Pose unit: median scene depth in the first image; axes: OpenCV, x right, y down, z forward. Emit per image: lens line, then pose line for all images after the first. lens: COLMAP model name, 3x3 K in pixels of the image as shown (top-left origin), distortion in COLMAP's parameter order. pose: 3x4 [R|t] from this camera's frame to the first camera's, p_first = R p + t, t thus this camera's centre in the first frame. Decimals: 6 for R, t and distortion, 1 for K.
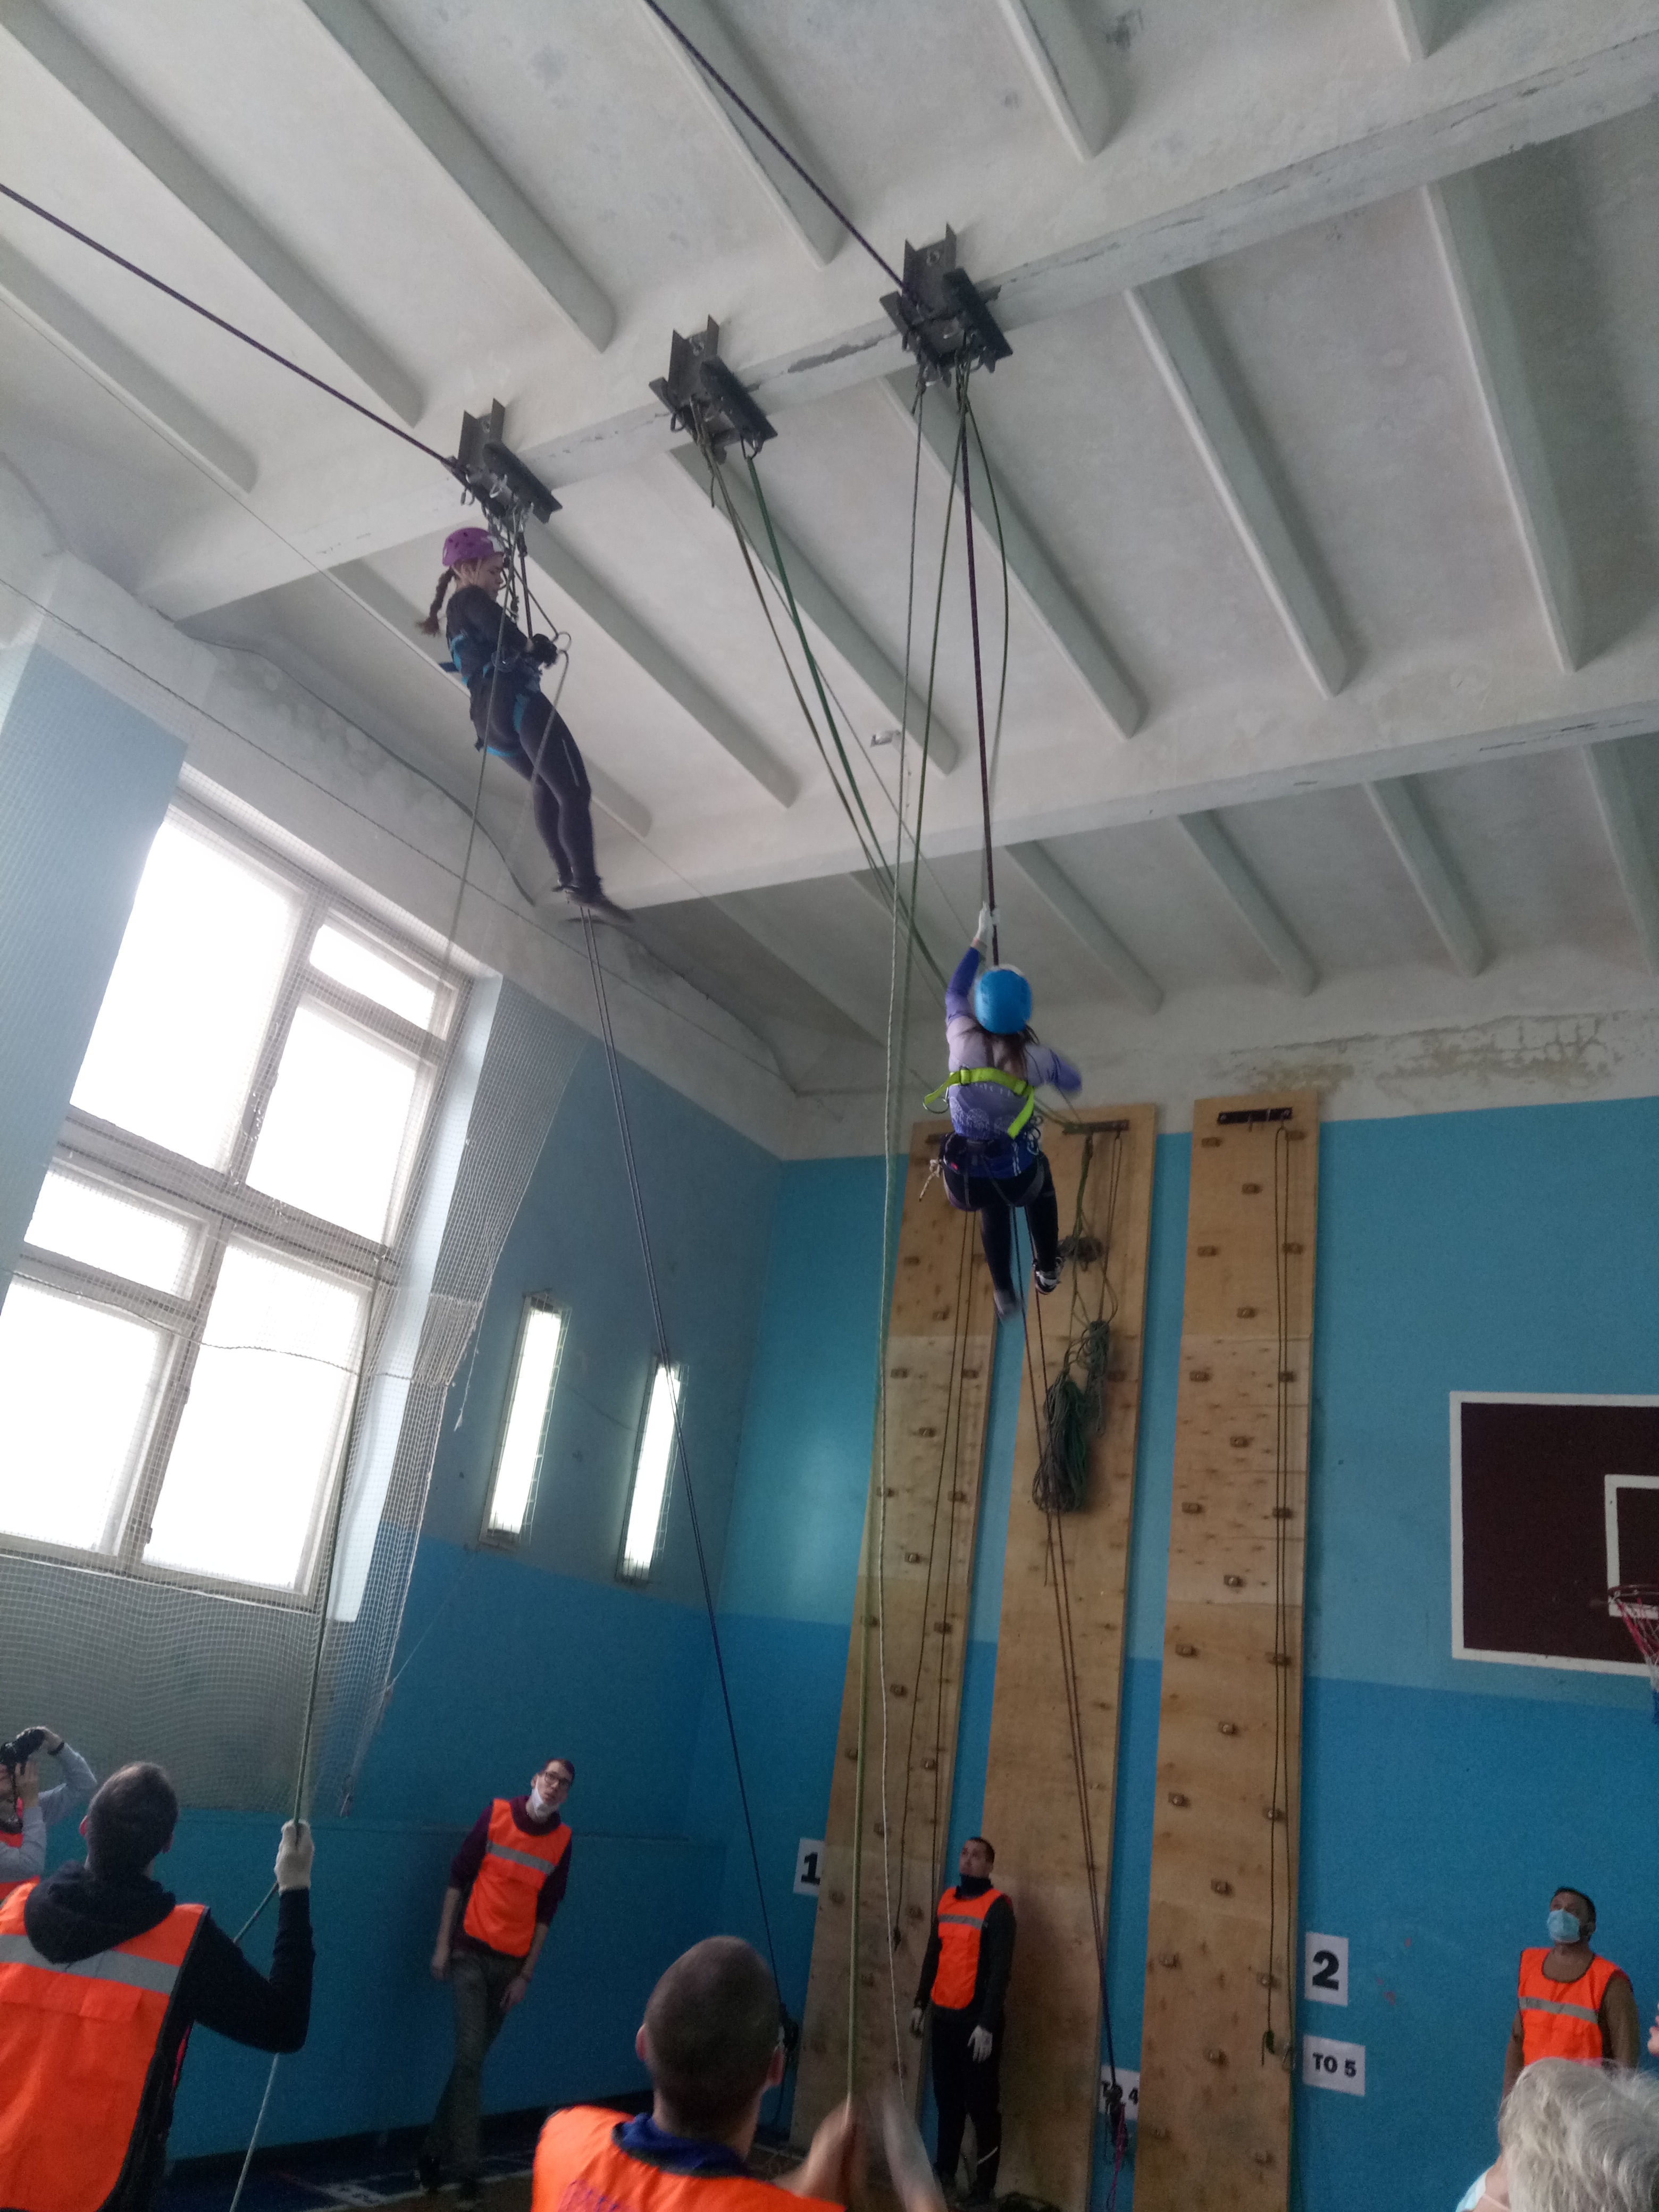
lens RADIAL K [[1671.6, 0, 817.6], [0, 1671.6, 1086.0], [0, 0, 1]] dist [0.014268, -0.033788]
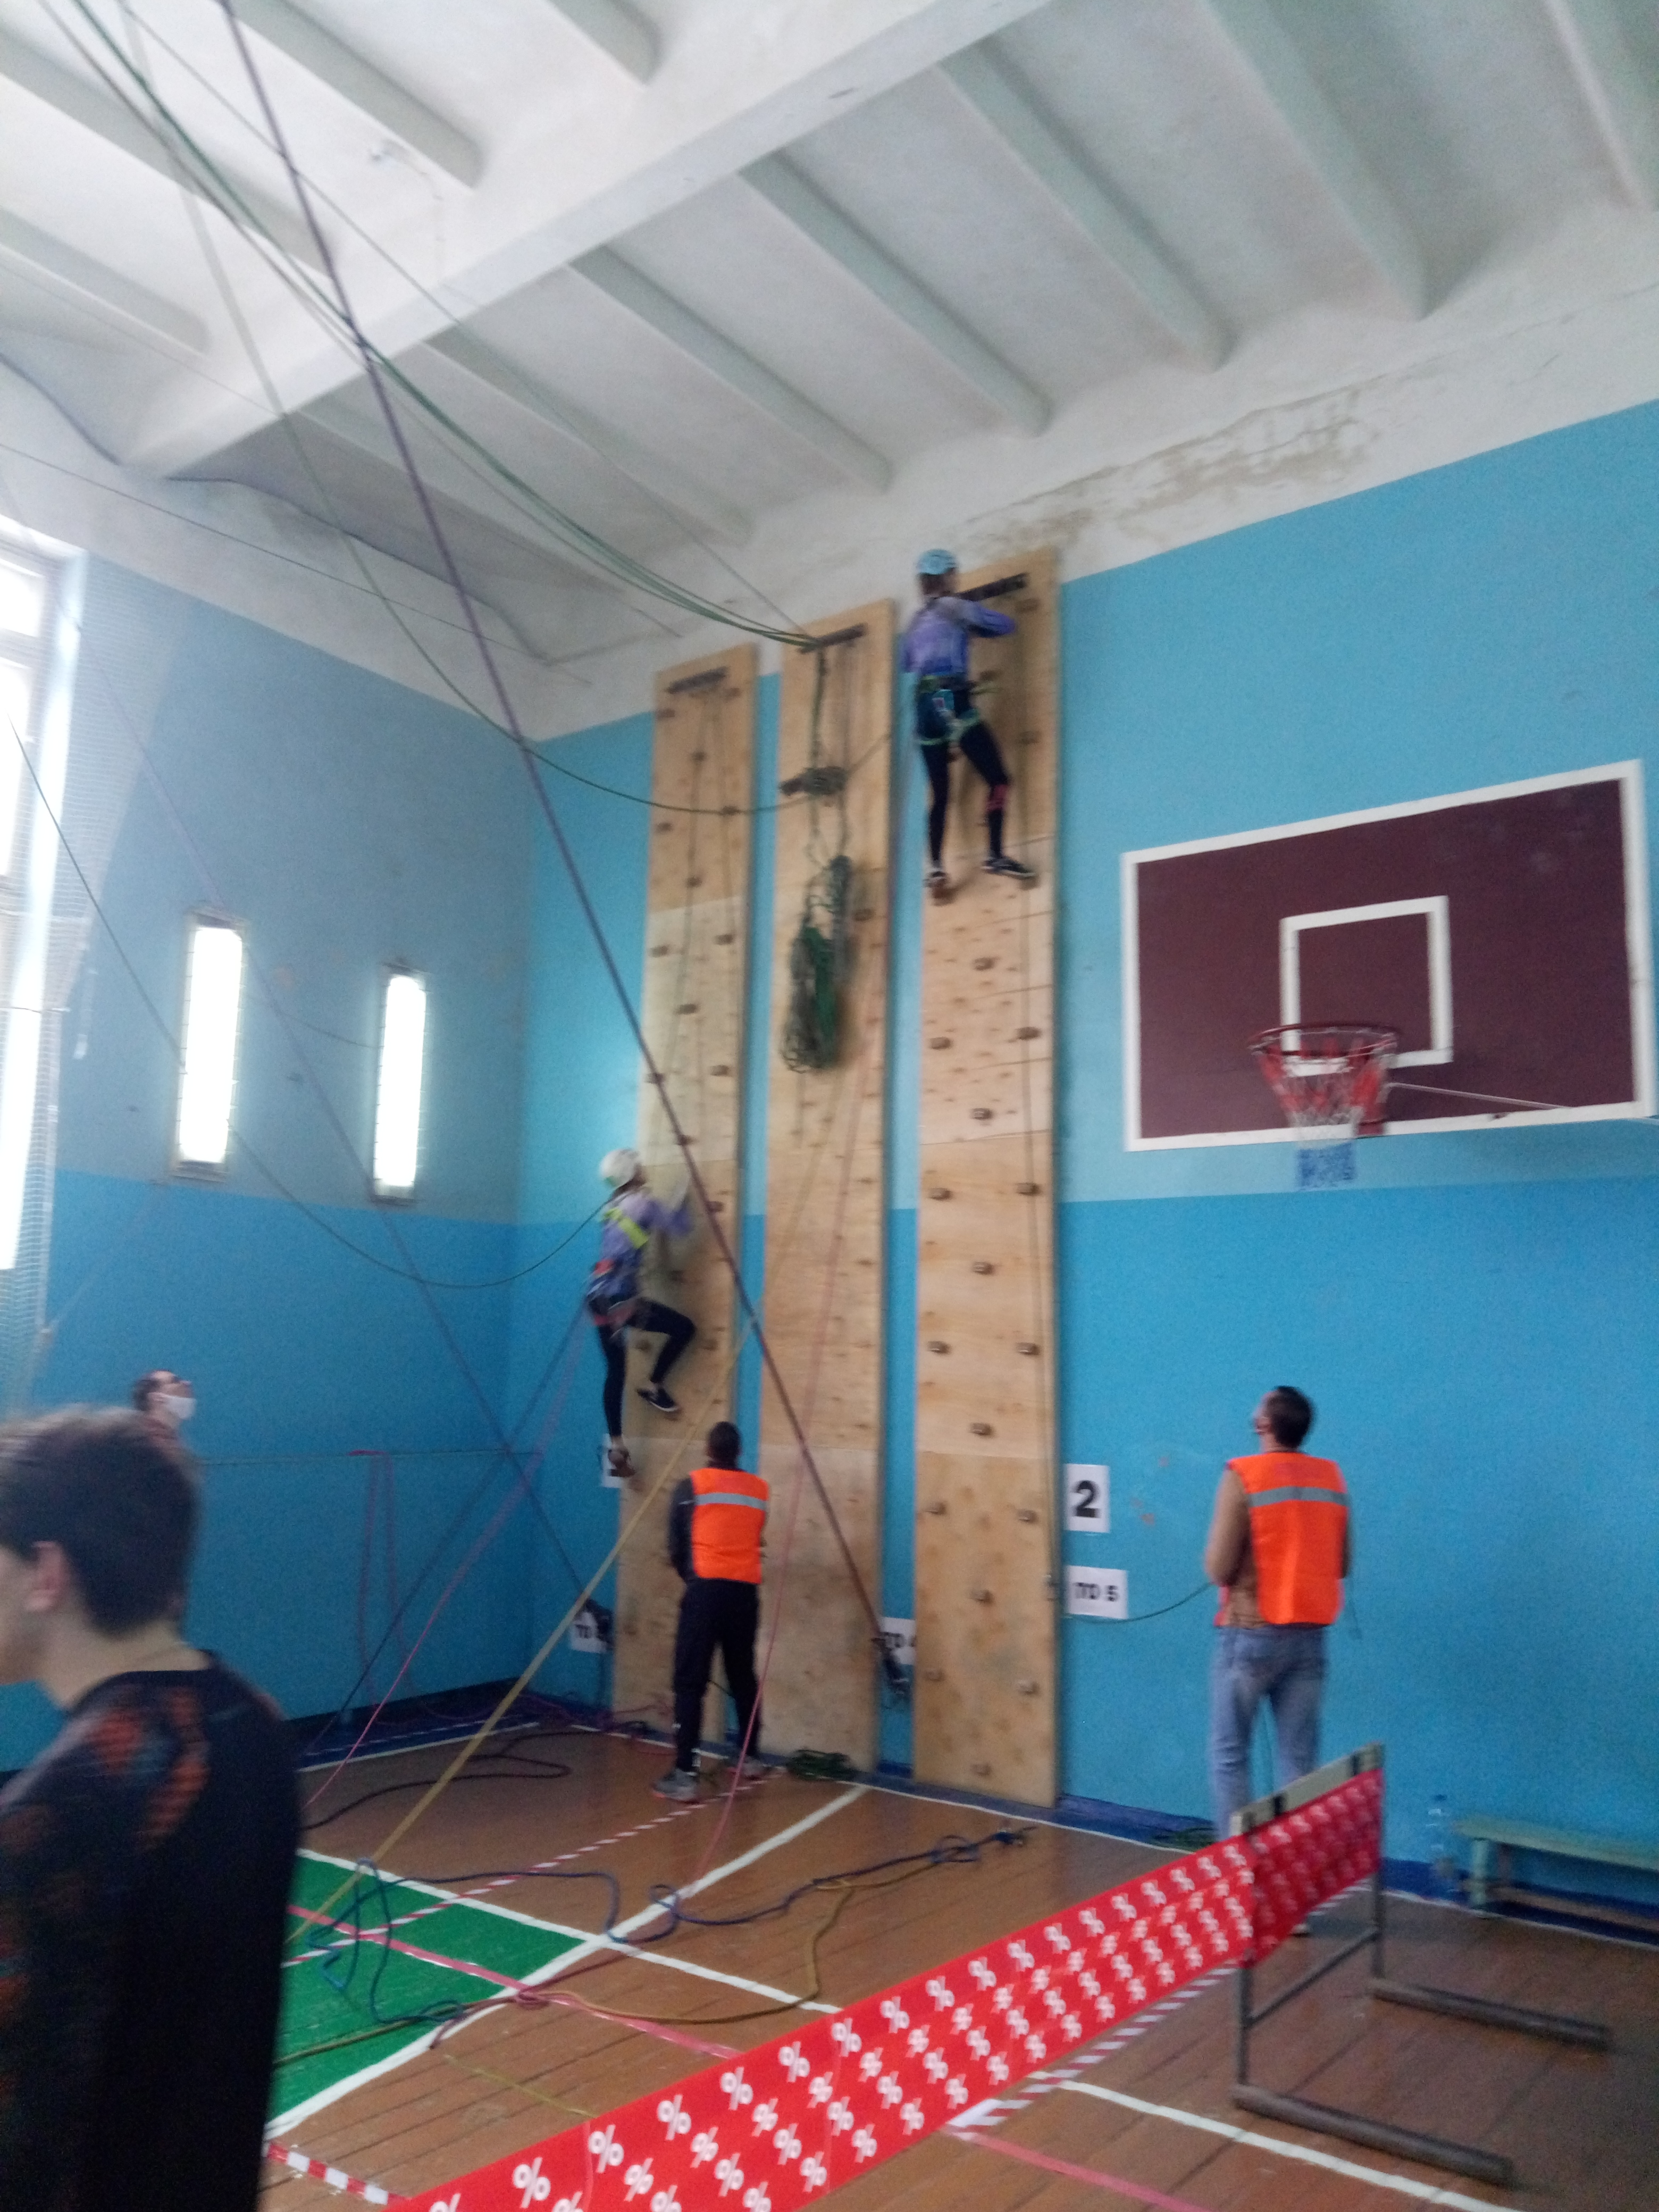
lens RADIAL K [[1671.6, 0, 831.3], [0, 1671.6, 1109.2], [0, 0, 1]] dist [0.014268, -0.033788]
pose [[0.988275, -0.127946, -0.083316, 0.236859], [0.142714, 0.968034, 0.206258, 0.093420], [0.054263, -0.215730, 0.974944, 0.115449]]
